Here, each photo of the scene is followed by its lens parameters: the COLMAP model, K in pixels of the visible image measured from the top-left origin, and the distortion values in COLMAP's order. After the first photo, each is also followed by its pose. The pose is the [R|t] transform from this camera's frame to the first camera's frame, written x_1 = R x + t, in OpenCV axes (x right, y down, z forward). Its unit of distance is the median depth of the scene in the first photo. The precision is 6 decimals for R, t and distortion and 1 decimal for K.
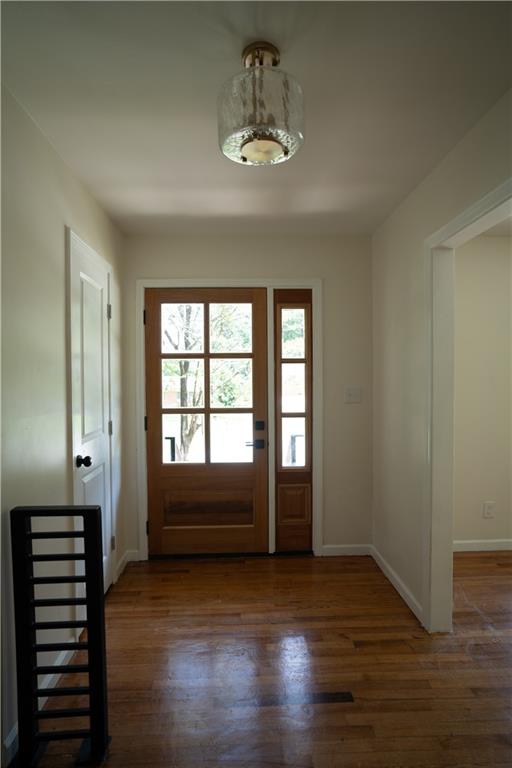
lens RADIAL K [[444.1, 0, 258.4], [0, 444.1, 385.2], [0, 0, 1]] dist [-0.004613, 0.021208]
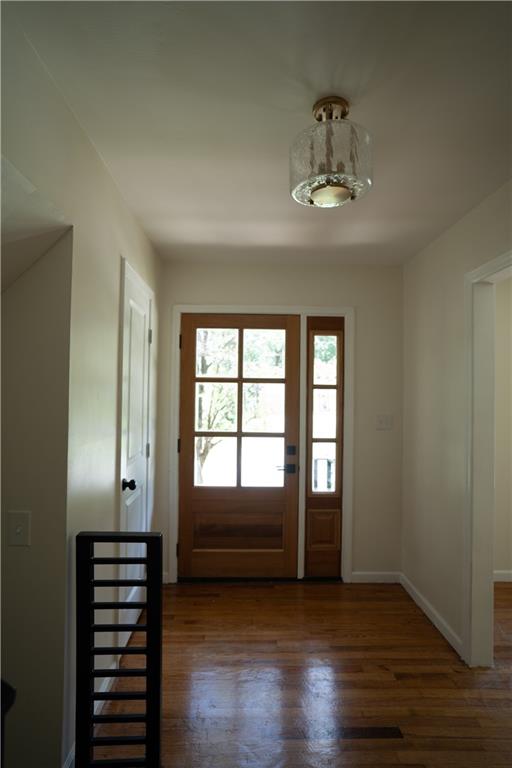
lens RADIAL K [[444.1, 0, 251.0], [0, 444.1, 383.5], [0, 0, 1]] dist [-0.004613, 0.021208]
pose [[0.999763, 0.019035, -0.010534, -0.098463], [-0.019434, 0.999042, -0.039216, -0.023502], [0.009777, 0.039412, 0.999175, -0.021093]]
